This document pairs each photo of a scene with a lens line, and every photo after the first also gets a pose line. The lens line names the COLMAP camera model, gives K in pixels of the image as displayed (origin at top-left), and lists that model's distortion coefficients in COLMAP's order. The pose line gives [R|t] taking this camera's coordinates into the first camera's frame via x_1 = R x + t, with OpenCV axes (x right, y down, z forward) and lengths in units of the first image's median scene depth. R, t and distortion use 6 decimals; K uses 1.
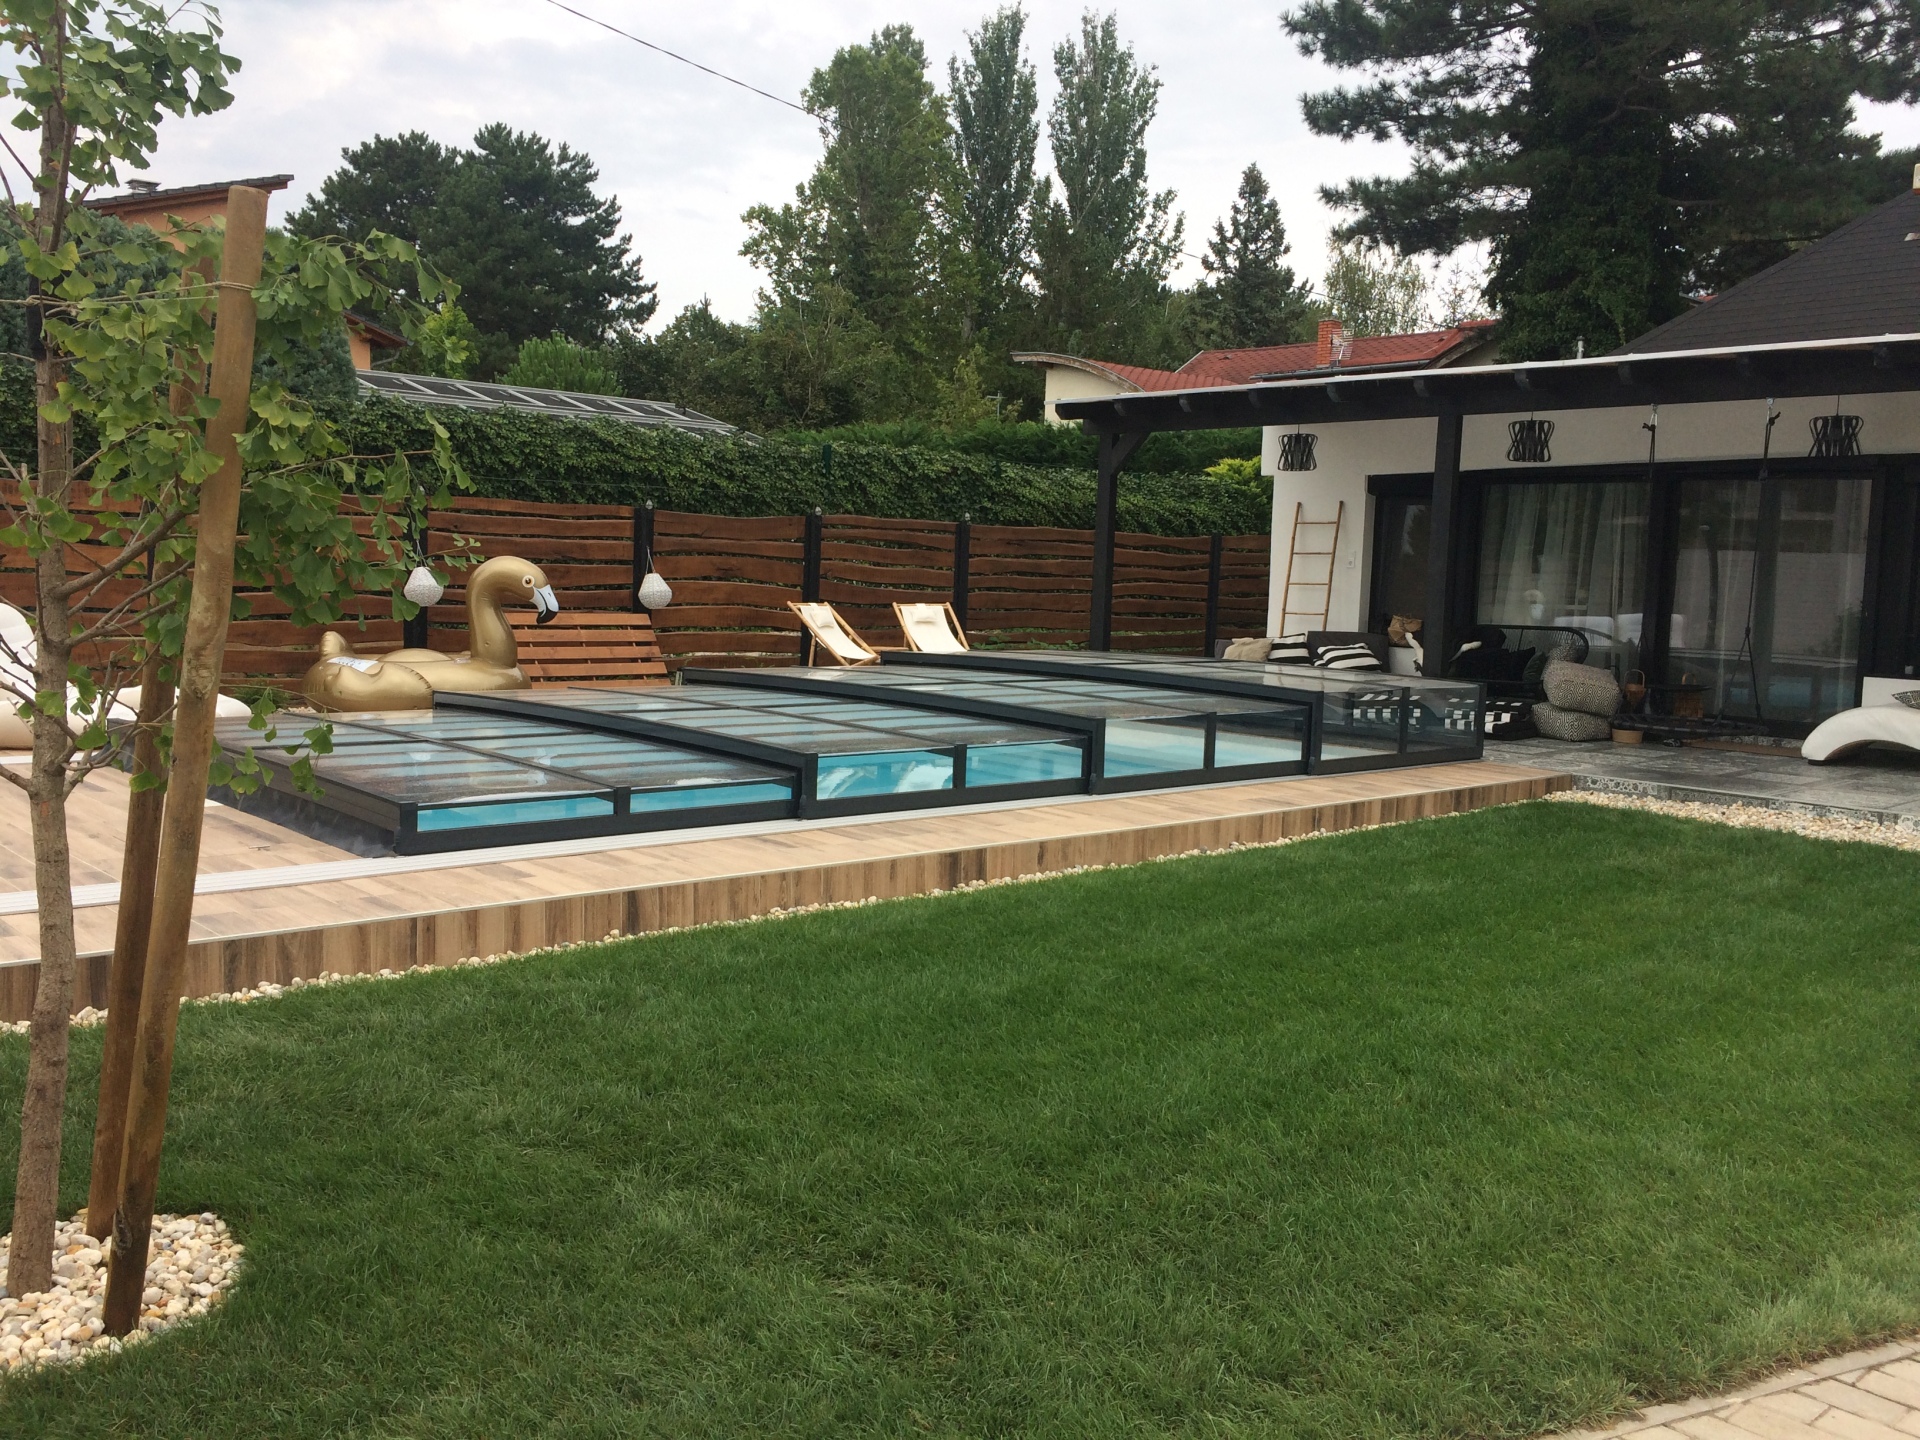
lens RADIAL K [[1601.2, 0, 952.0], [0, 1601.2, 727.7], [0, 0, 1]] dist [0.044445, -0.081046]
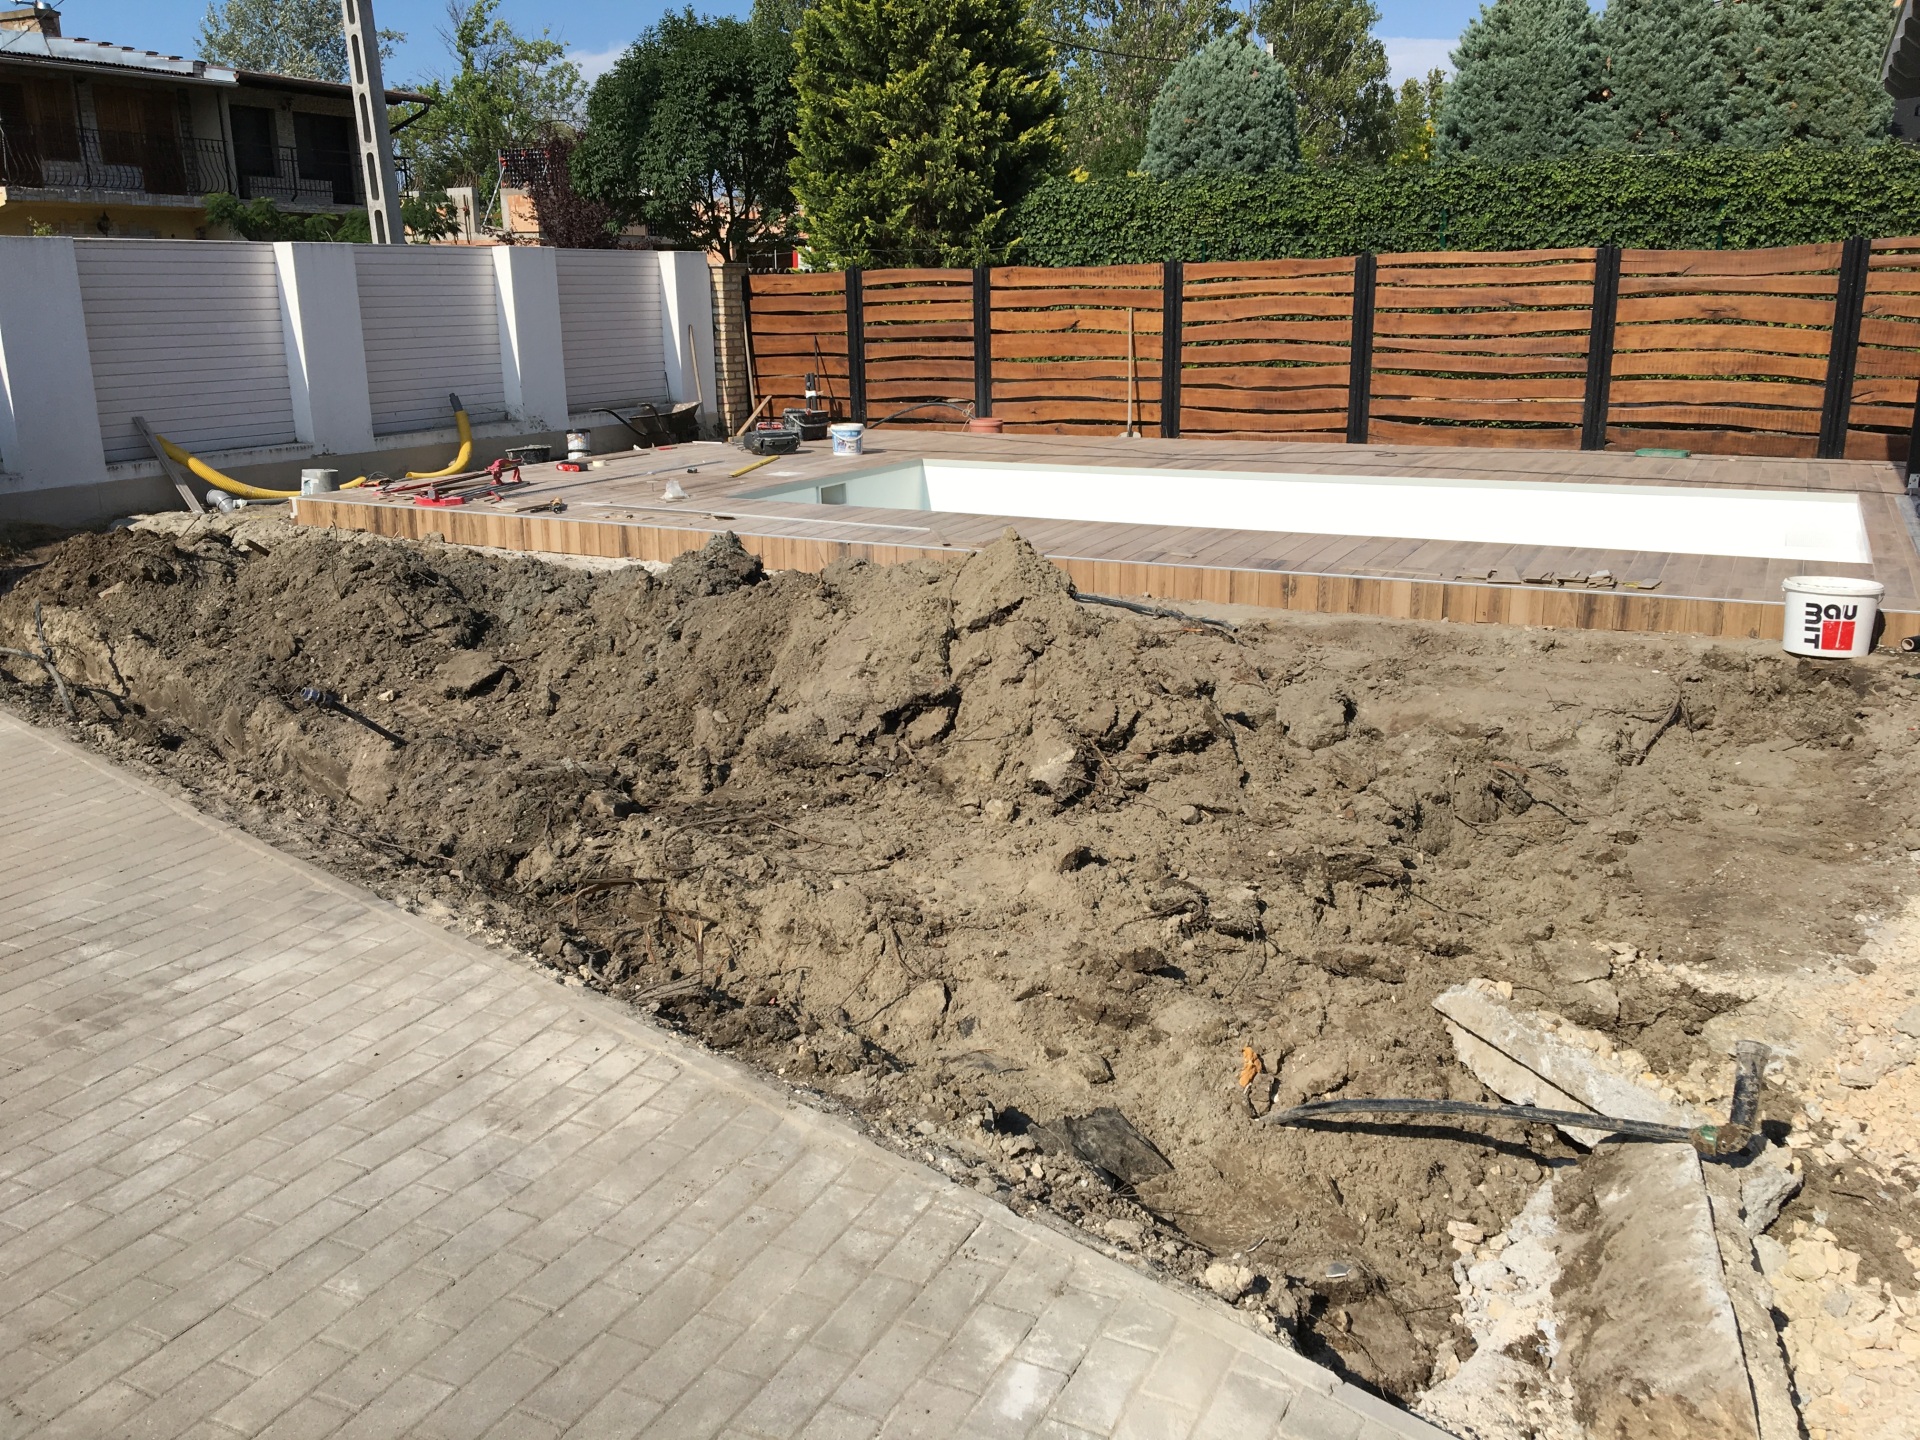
lens RADIAL K [[1615.7, 0, 956.5], [0, 1615.7, 728.7], [0, 0, 1]] dist [-0.001359, -0.017694]
pose [[0.342586, 0.206774, -0.916449, 0.132639], [-0.064241, 0.978352, 0.196726, -0.004472], [0.937287, -0.008522, 0.348453, 0.063623]]
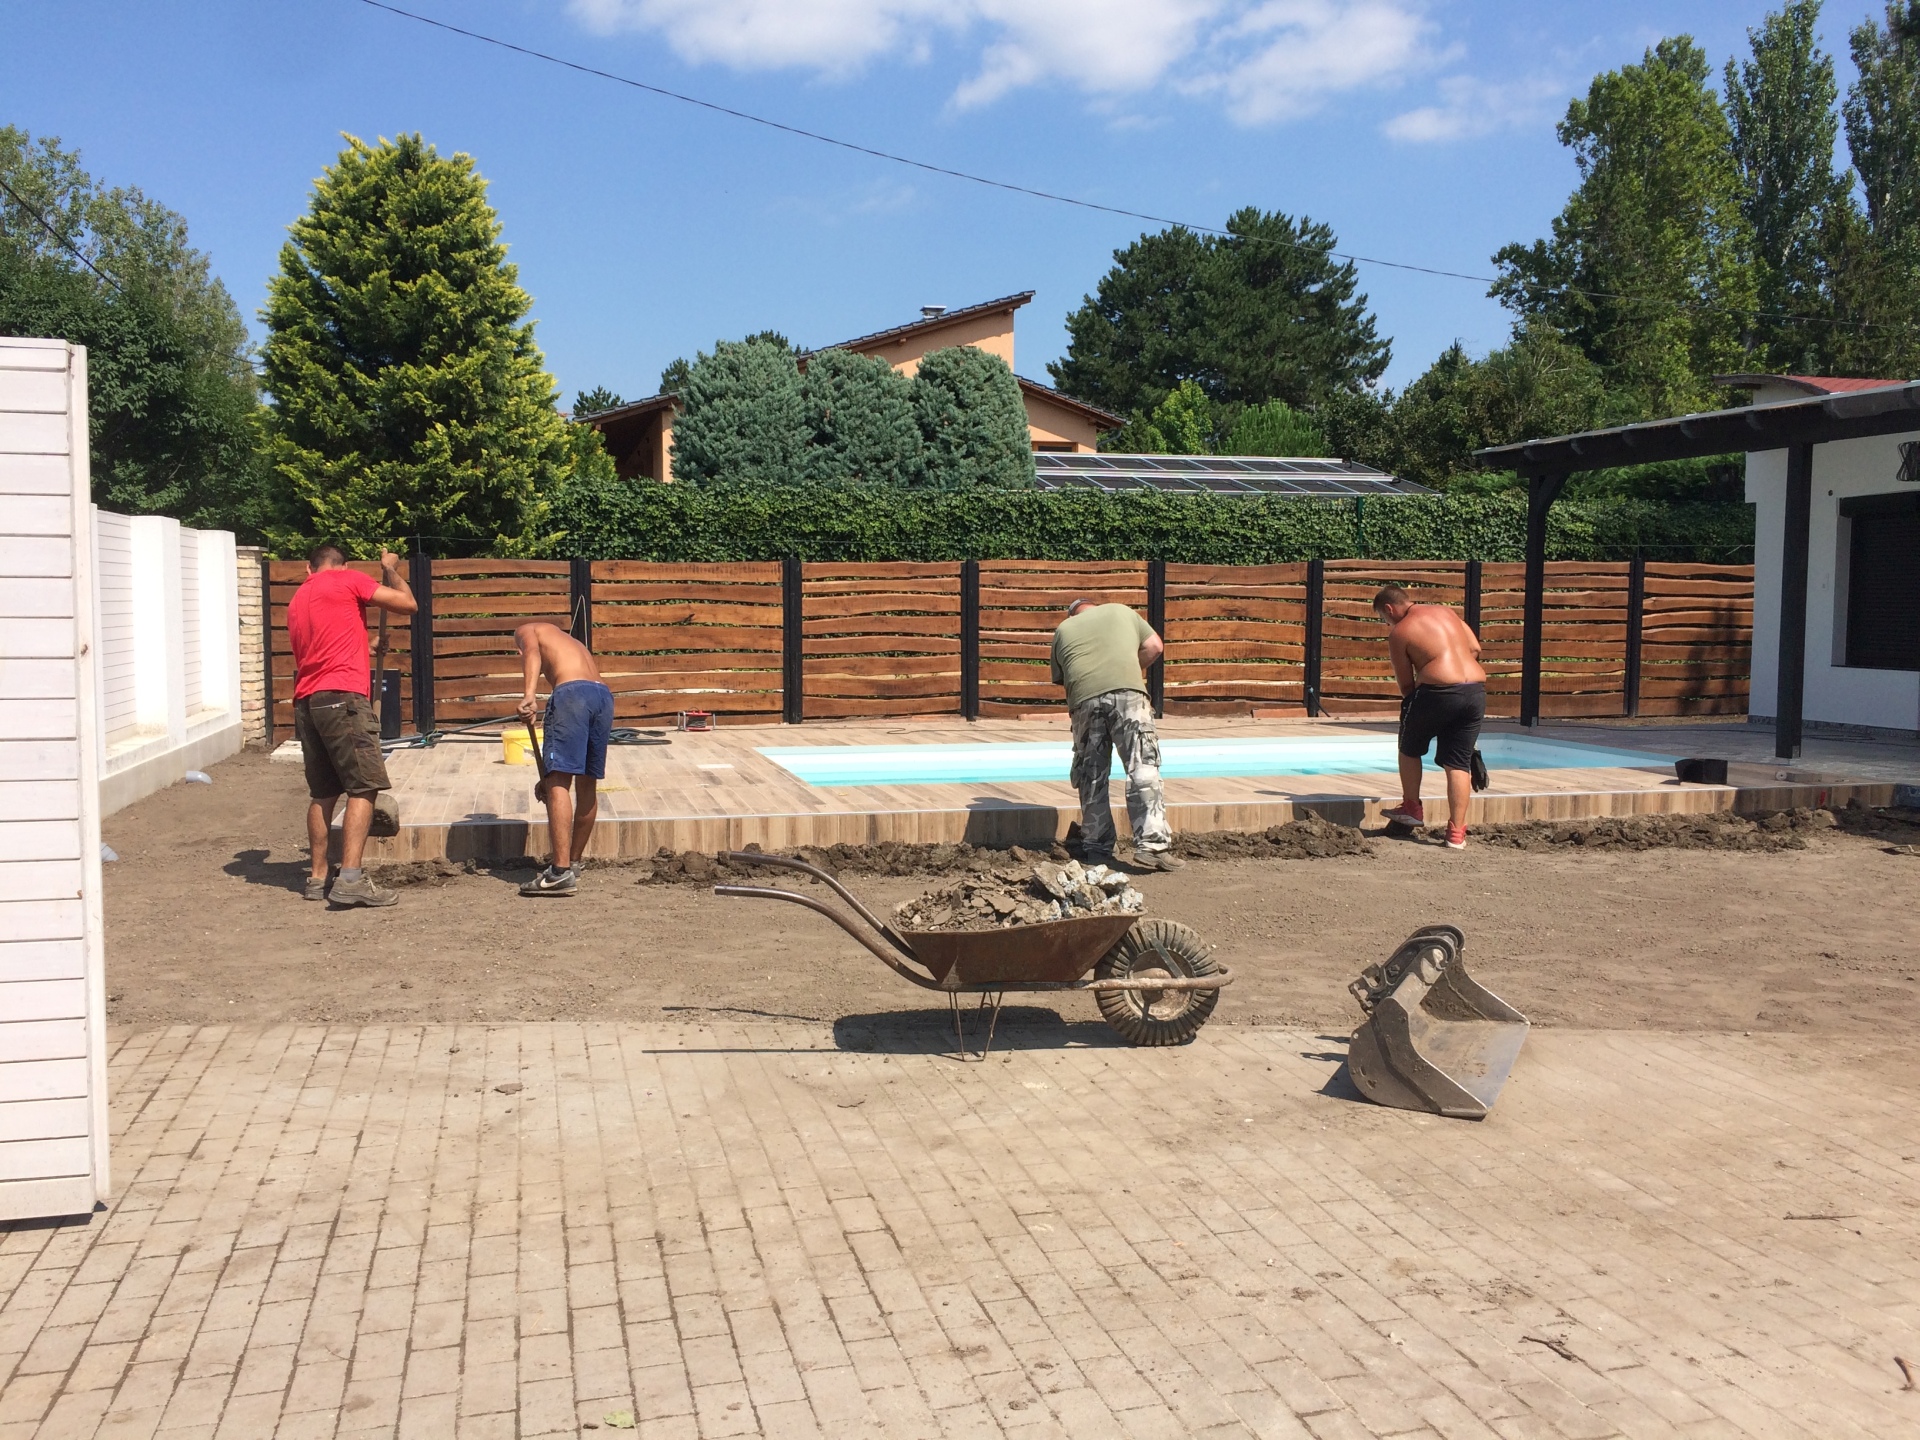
lens RADIAL K [[1601.2, 0, 957.6], [0, 1601.2, 718.4], [0, 0, 1]] dist [0.044445, -0.081046]
pose [[0.880768, 0.002727, -0.473541, 0.053639], [-0.019368, 0.999354, -0.030269, 0.004631], [0.473153, 0.035831, 0.880252, -0.030093]]
